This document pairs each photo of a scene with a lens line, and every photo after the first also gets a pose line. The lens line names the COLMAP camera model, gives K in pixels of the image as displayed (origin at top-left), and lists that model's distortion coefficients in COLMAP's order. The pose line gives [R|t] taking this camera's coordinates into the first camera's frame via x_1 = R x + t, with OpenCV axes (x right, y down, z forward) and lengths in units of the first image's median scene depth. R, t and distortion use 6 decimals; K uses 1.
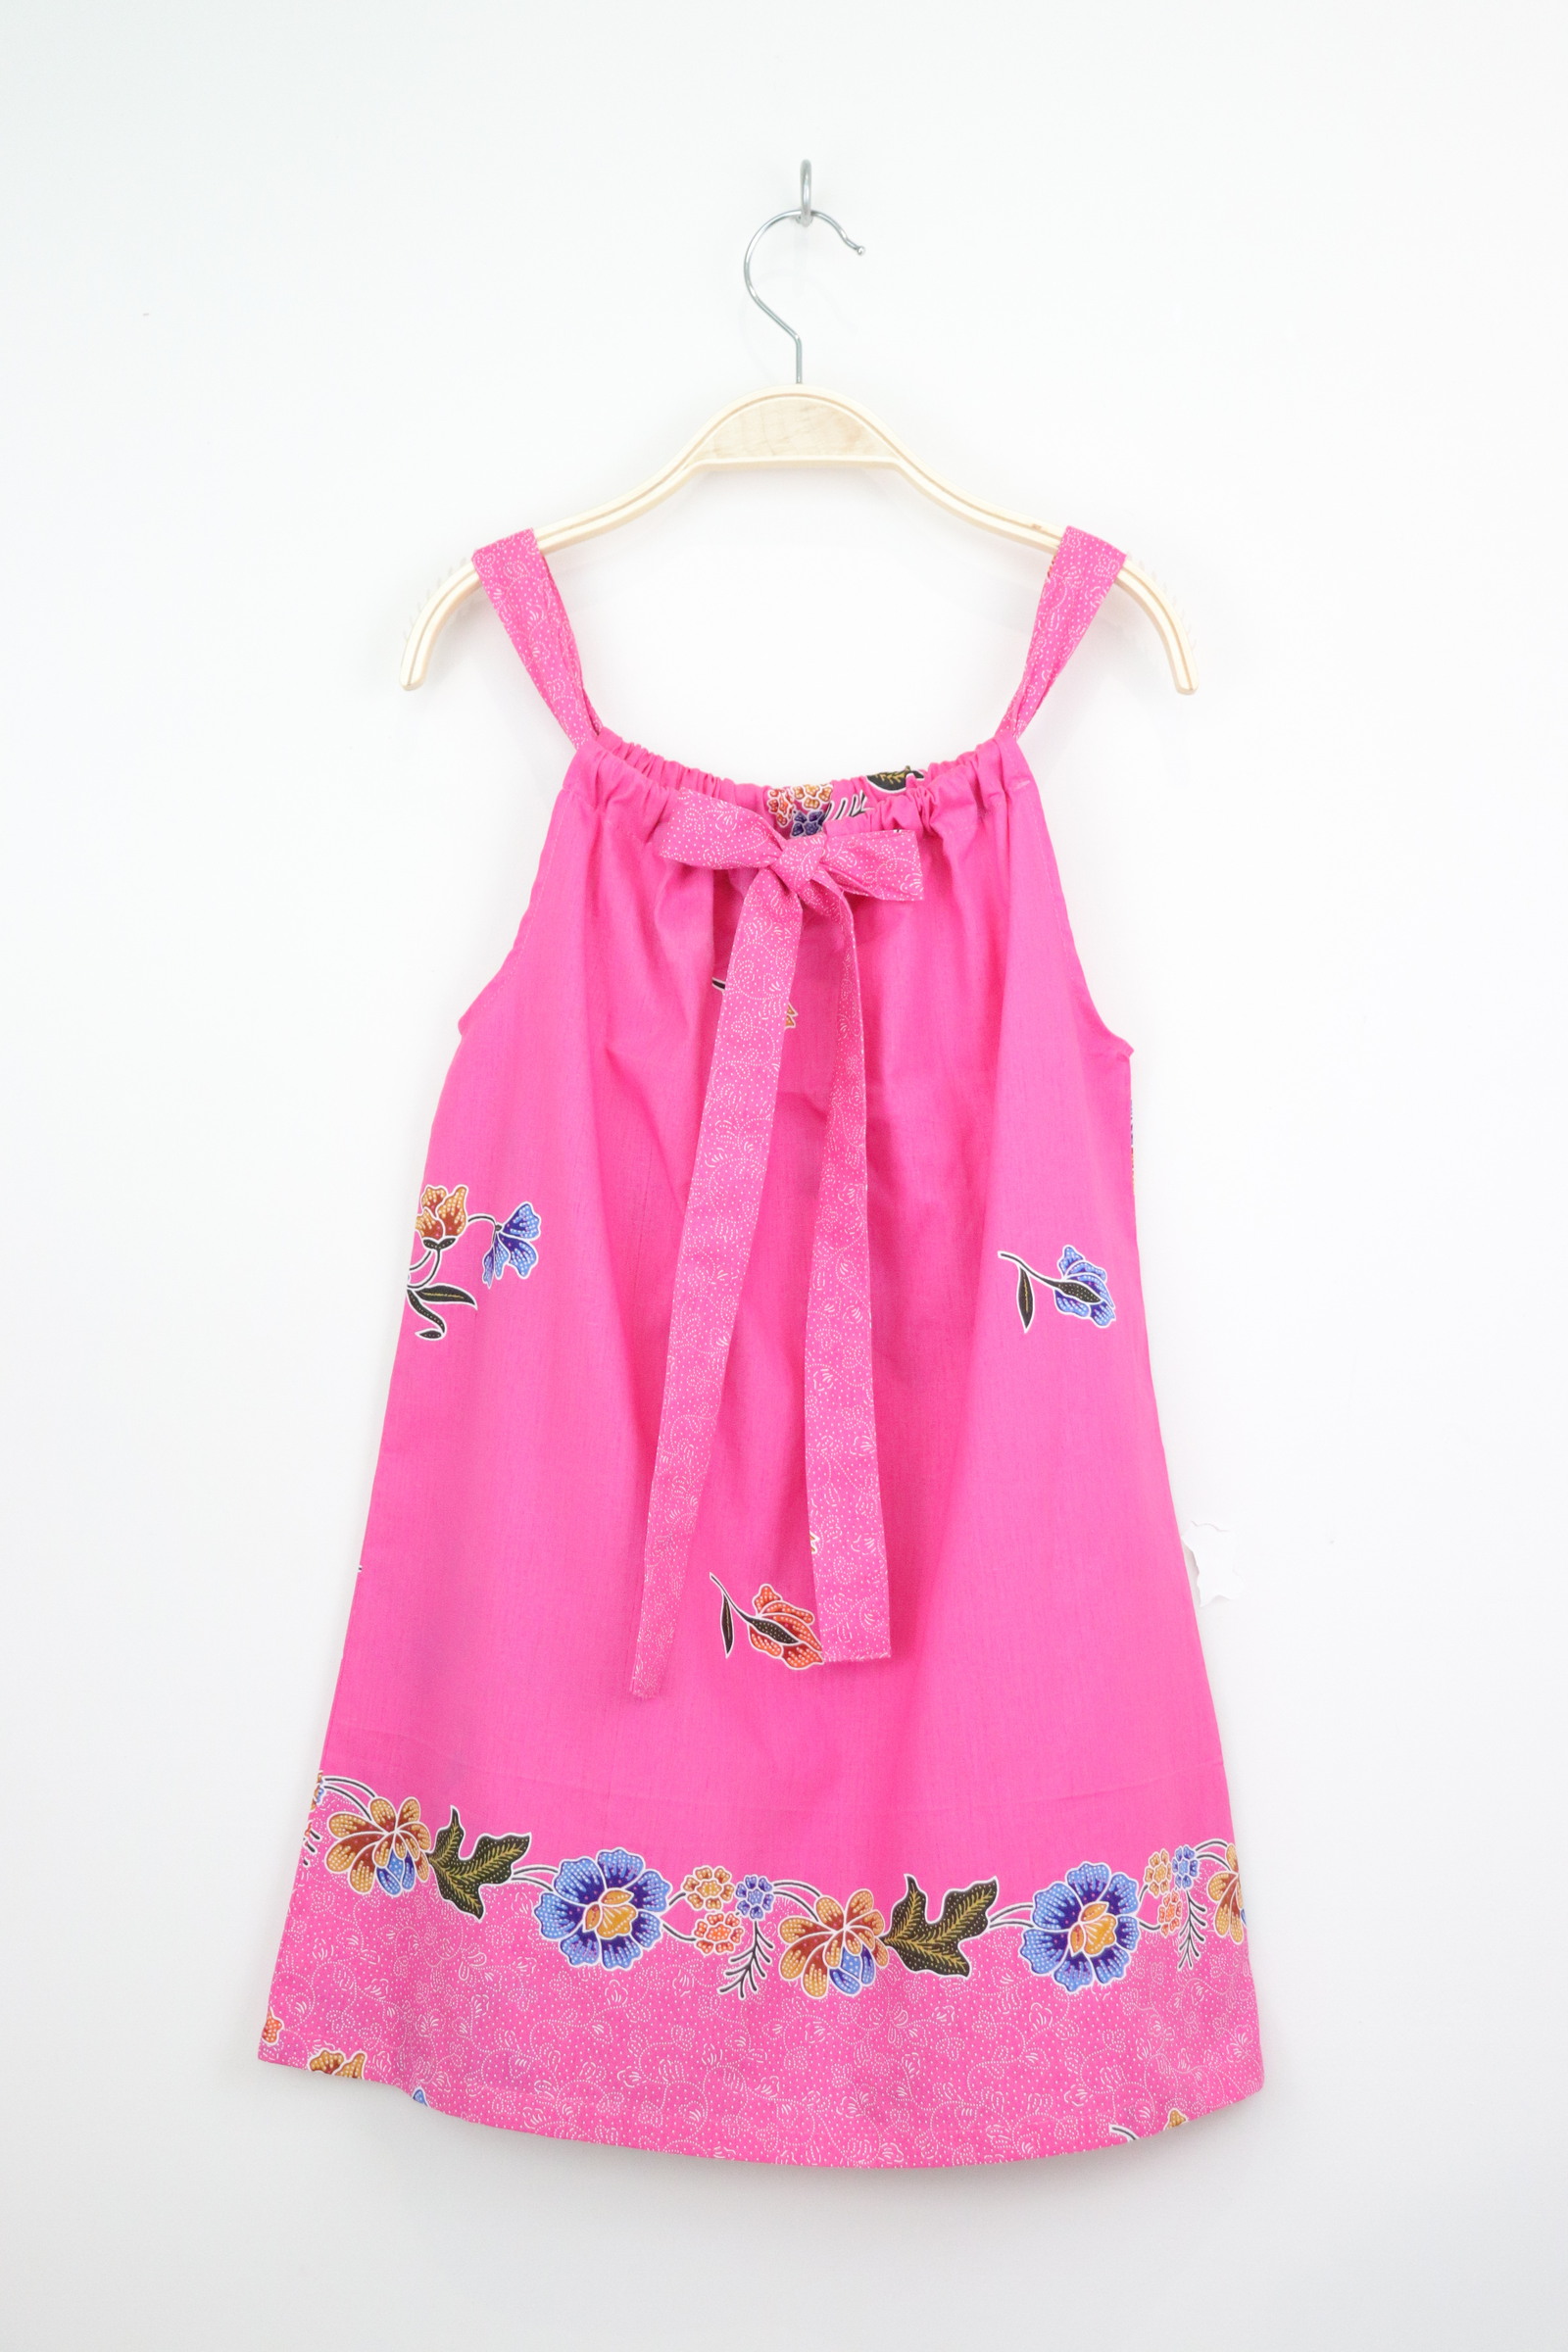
lens RADIAL K [[4068.5, 0, 763.5], [0, 4068.5, 1167.2], [0, 0, 1]] dist [0.109792, 0.000000]
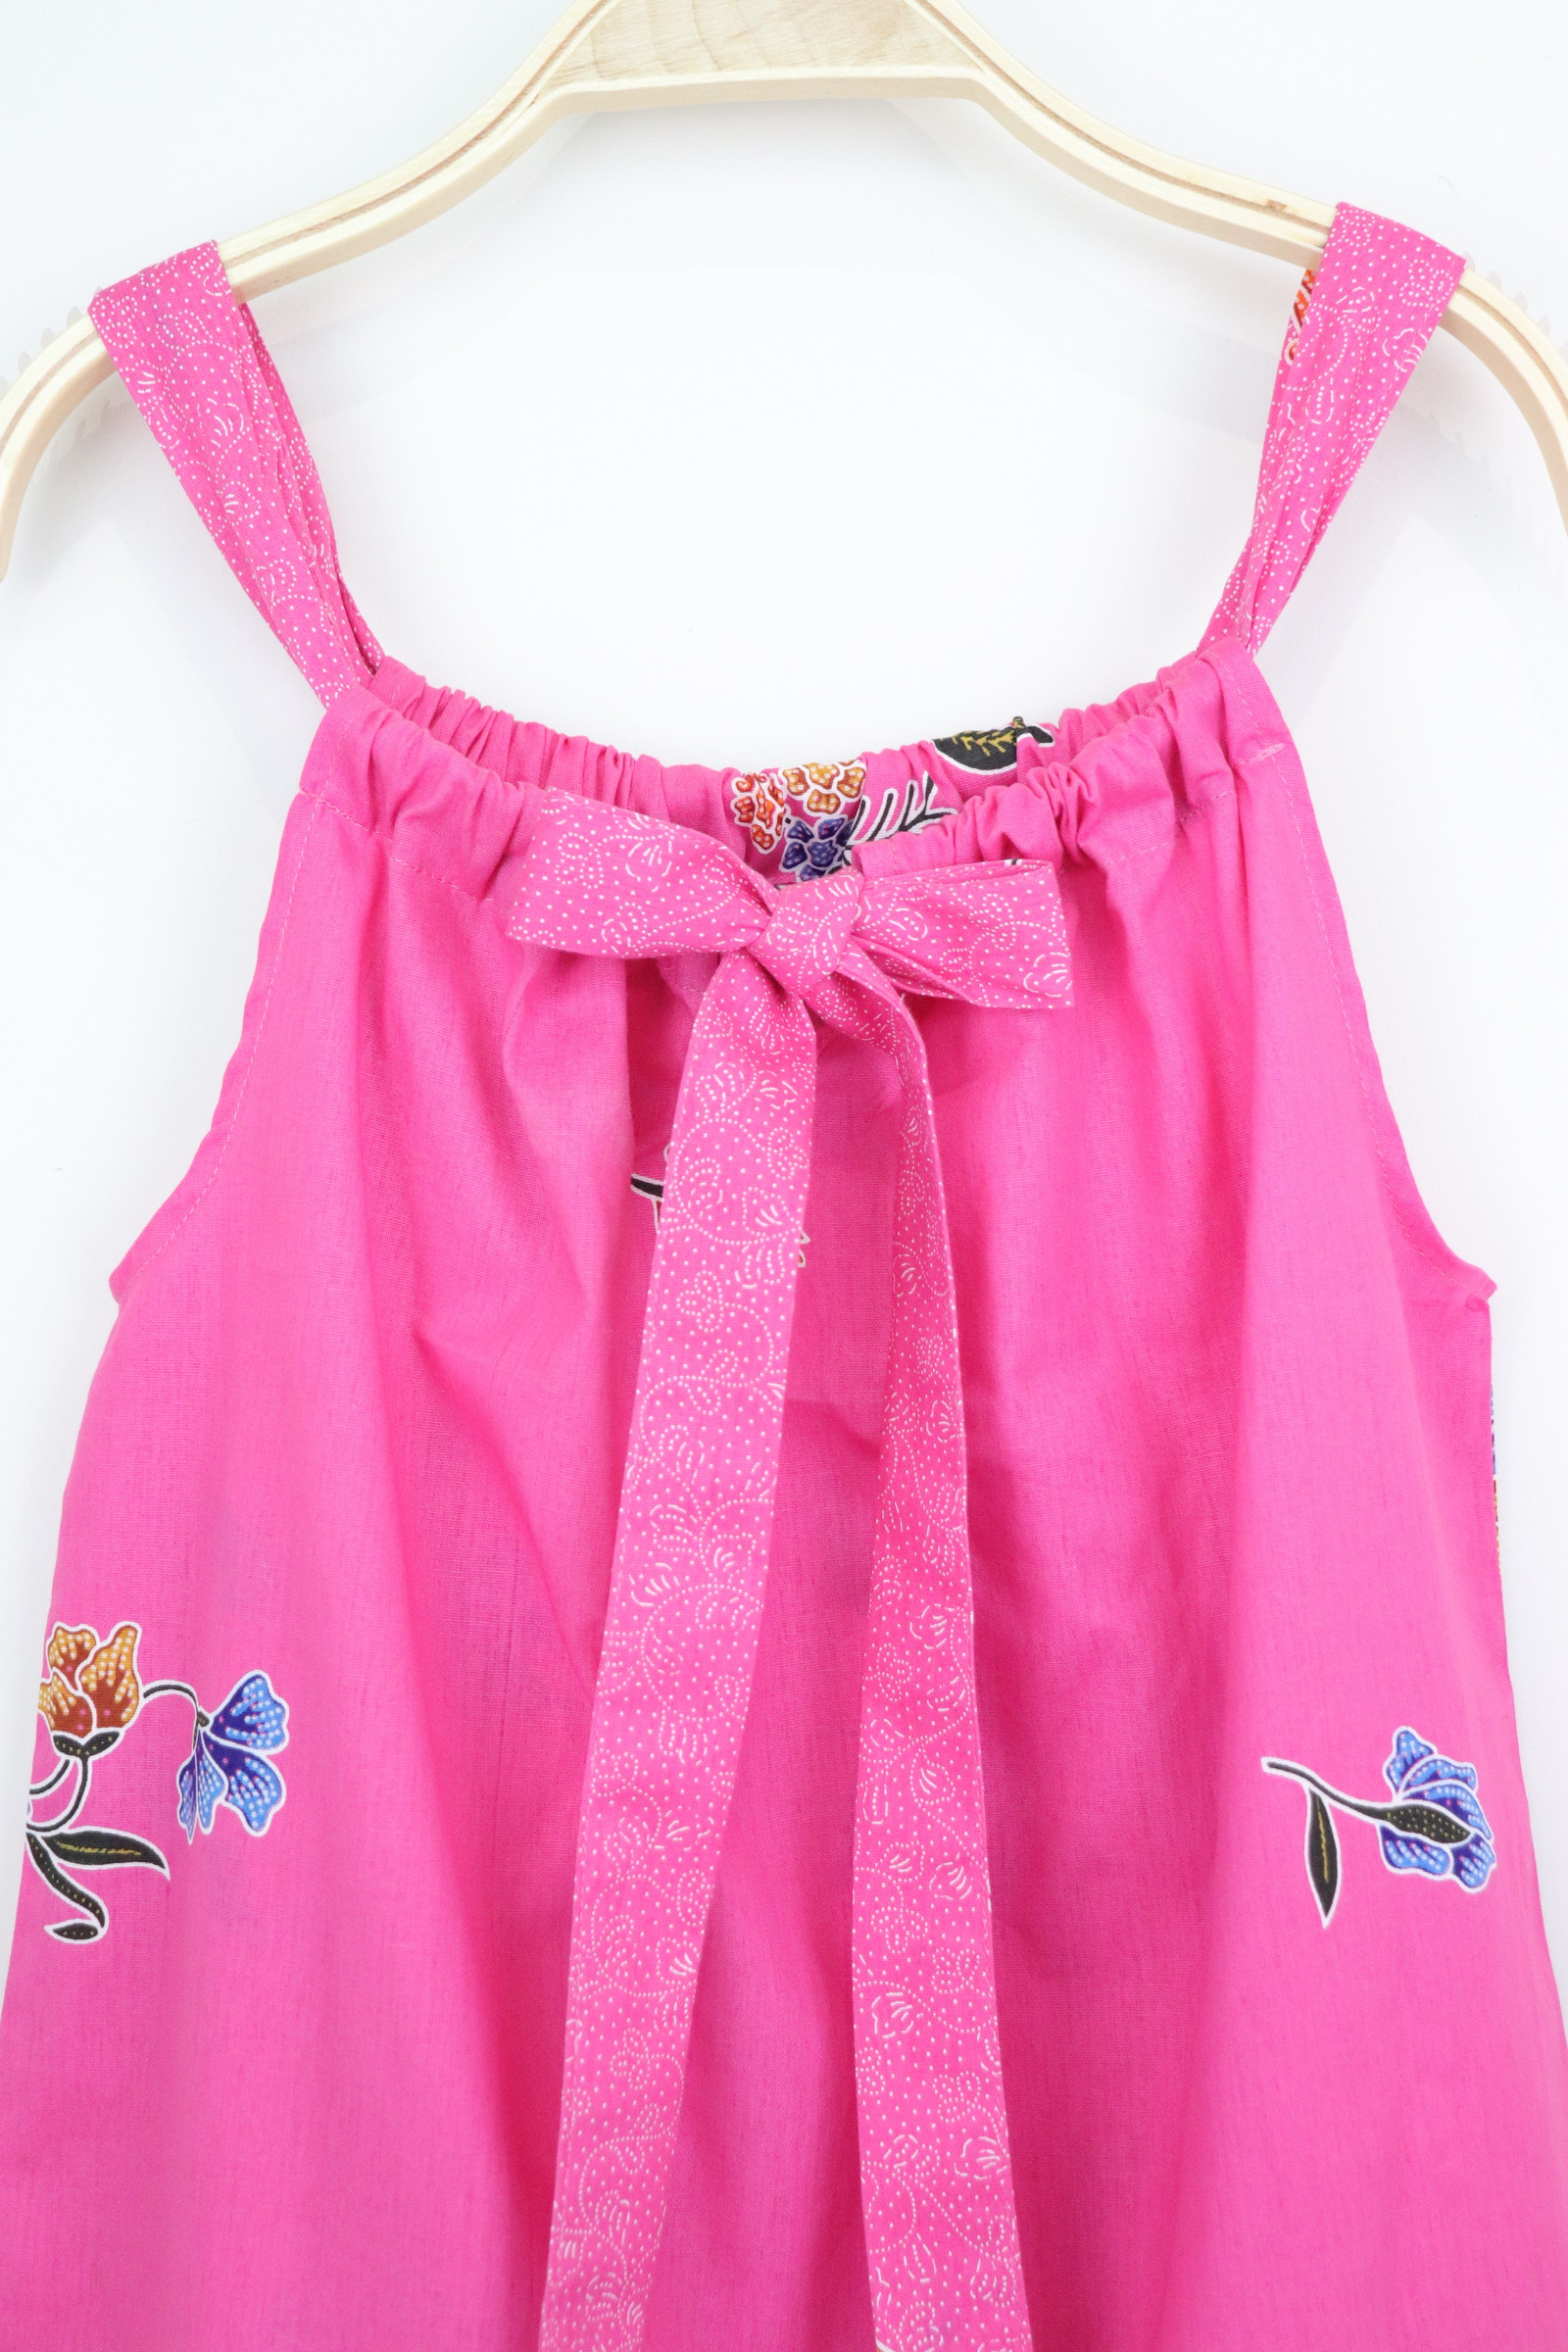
lens RADIAL K [[4068.5, 0, 720.7], [0, 4068.5, 1074.2], [0, 0, 1]] dist [0.109792, 0.000000]
pose [[0.999046, -0.035817, 0.024973, -0.013537], [0.034602, 0.998272, 0.047486, -0.081377], [-0.026631, -0.046577, 0.998560, 0.524764]]
